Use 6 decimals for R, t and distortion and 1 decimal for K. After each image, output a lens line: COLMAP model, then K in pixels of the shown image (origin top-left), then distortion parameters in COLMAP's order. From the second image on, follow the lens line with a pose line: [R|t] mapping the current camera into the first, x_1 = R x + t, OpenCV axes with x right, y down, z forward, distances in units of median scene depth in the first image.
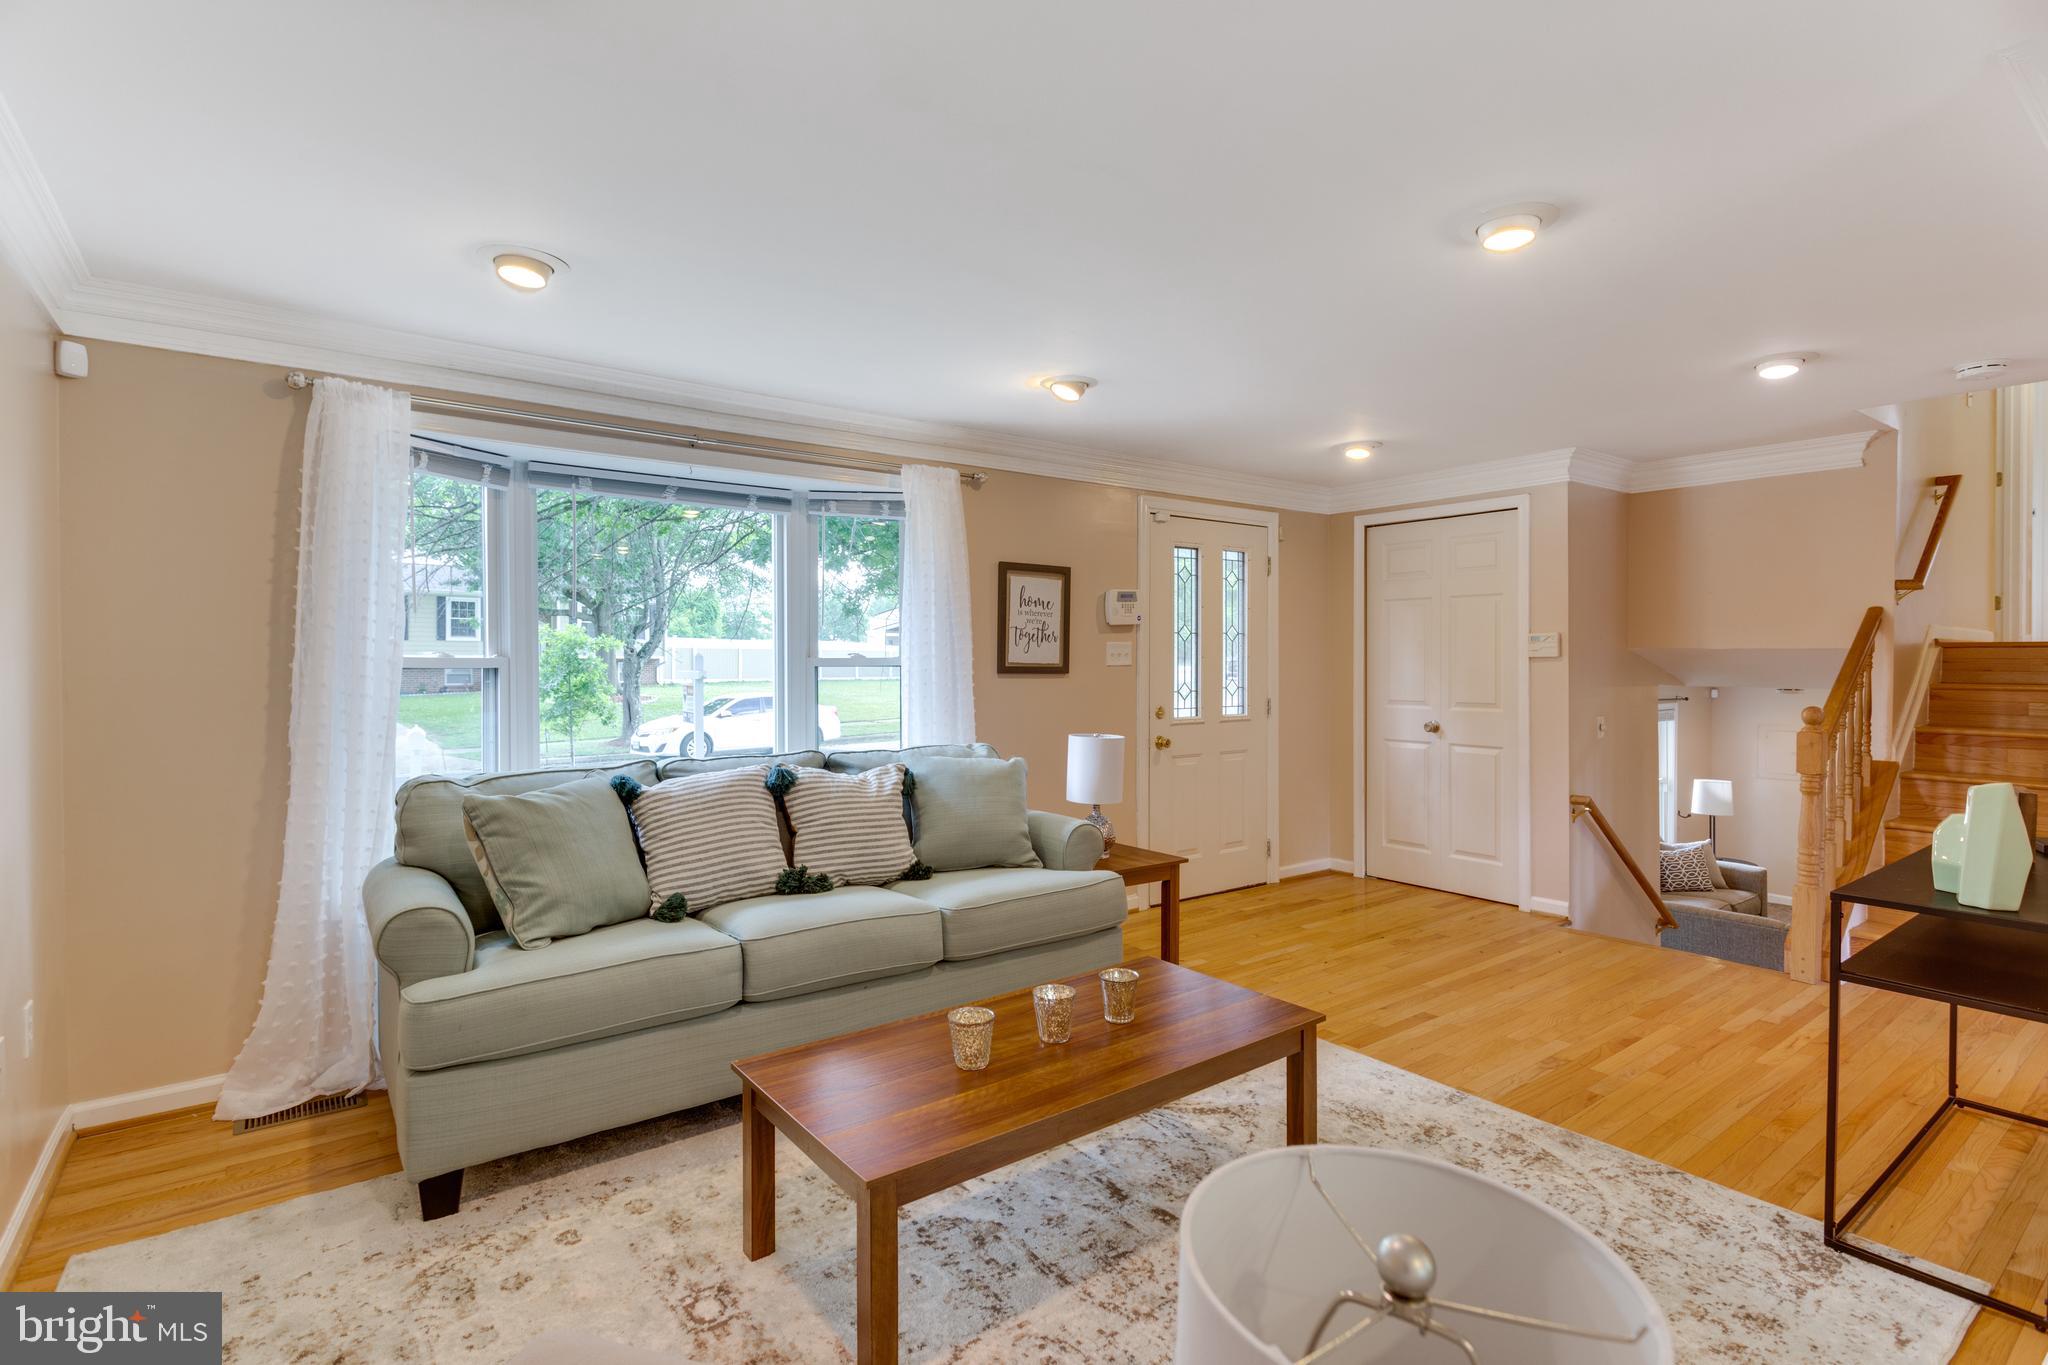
lens RADIAL K [[981.6, 0, 1026.9], [0, 981.6, 675.1], [0, 0, 1]] dist [0.011442, -0.000258]
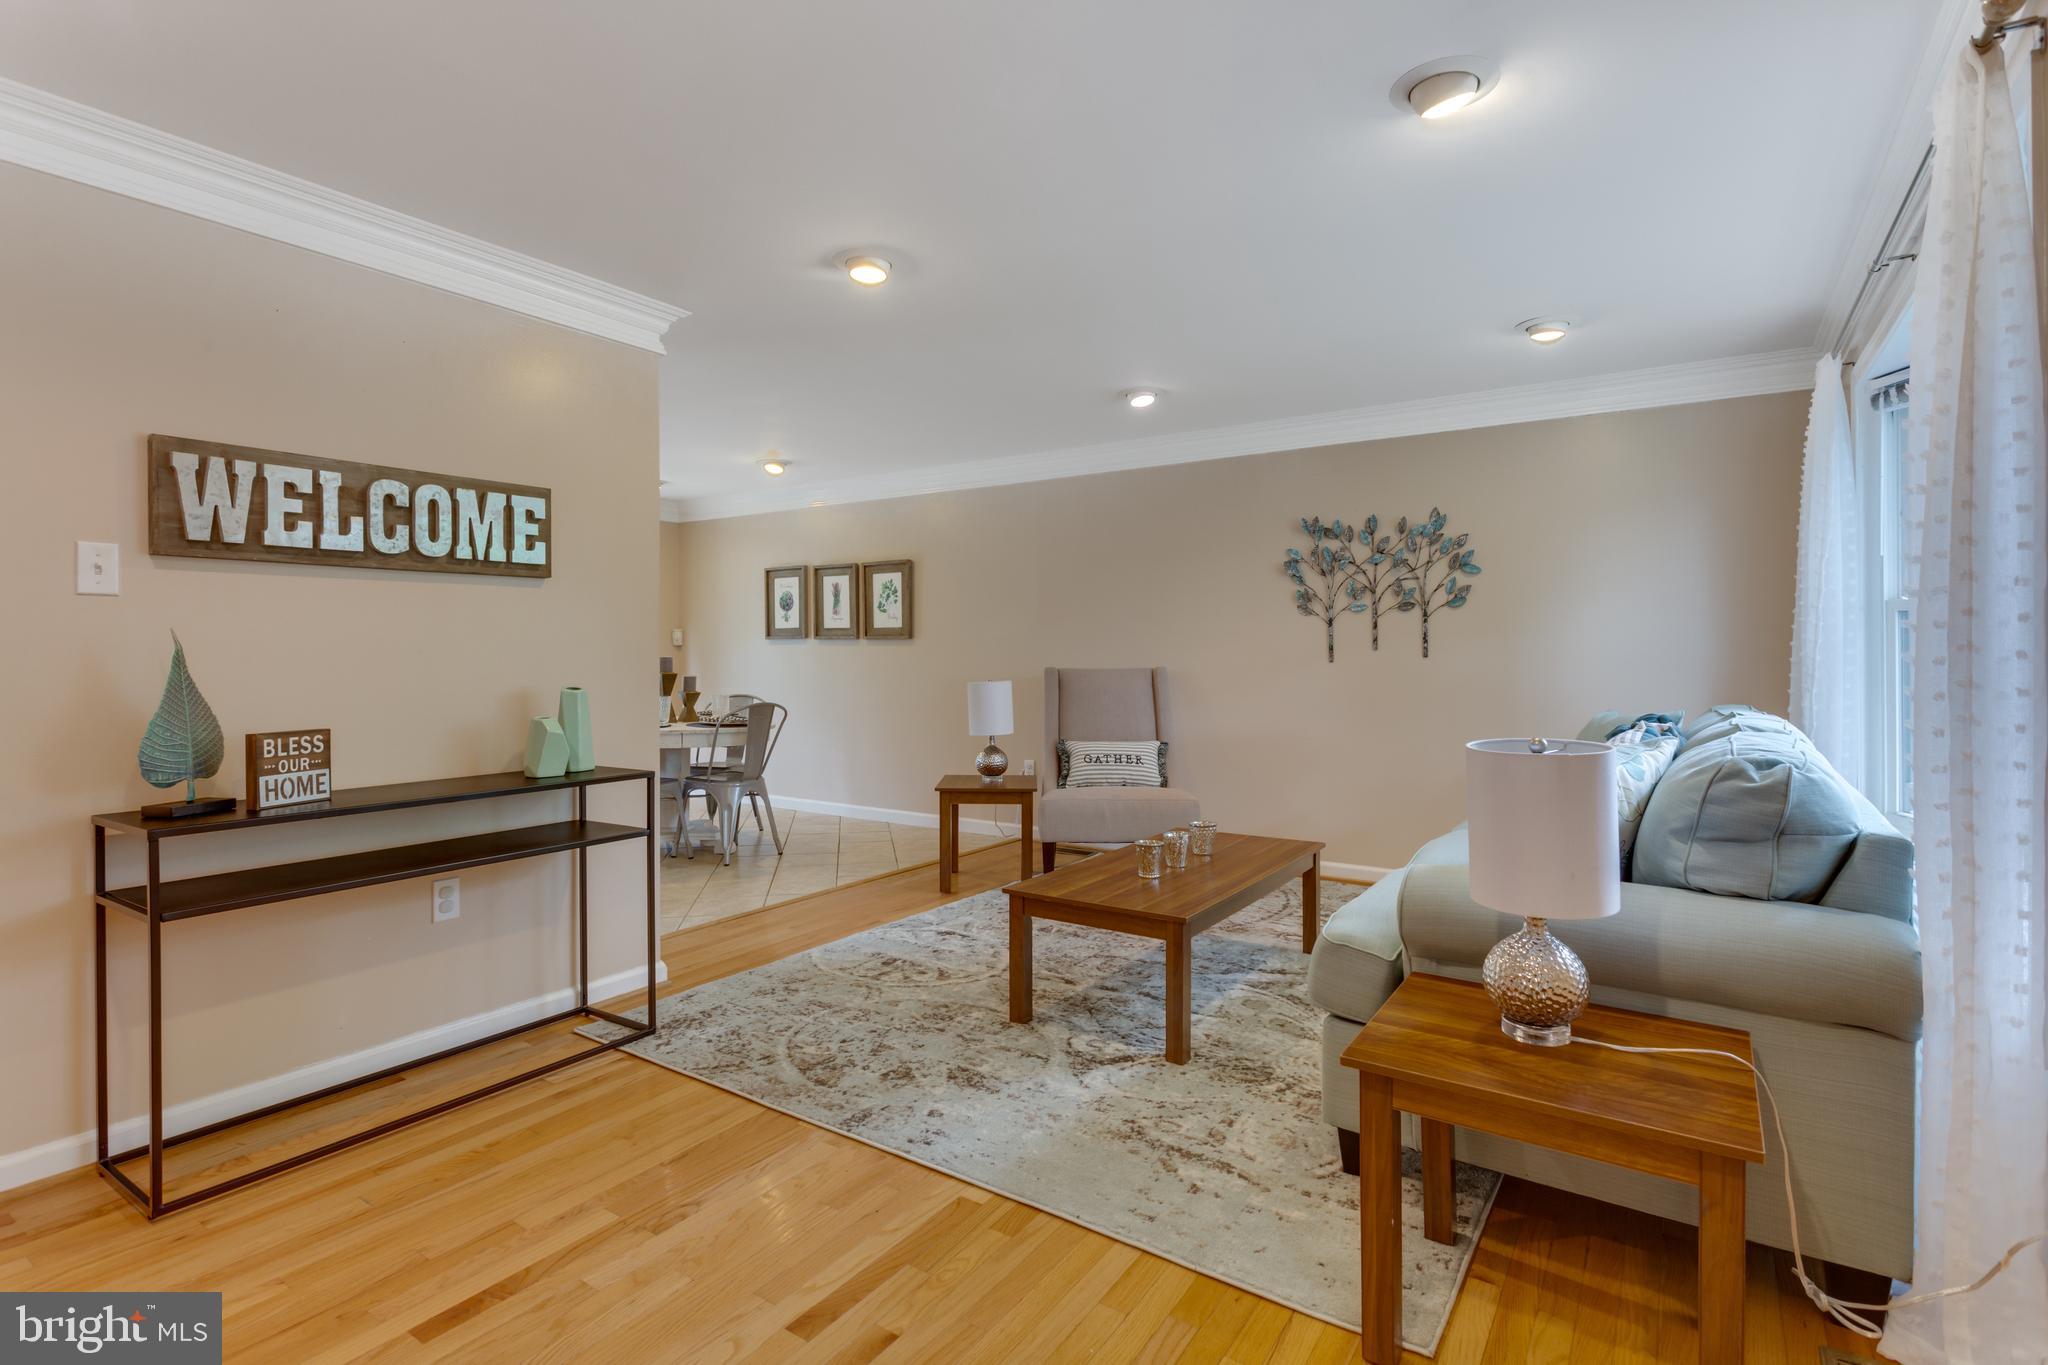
lens RADIAL K [[981.6, 0, 1026.9], [0, 981.6, 675.1], [0, 0, 1]] dist [0.011442, -0.000258]
pose [[-0.946546, 0.011287, -0.322372, 0.595511], [-0.003838, 0.998923, 0.046243, 0.013345], [0.322547, 0.045009, -0.945483, 1.920974]]
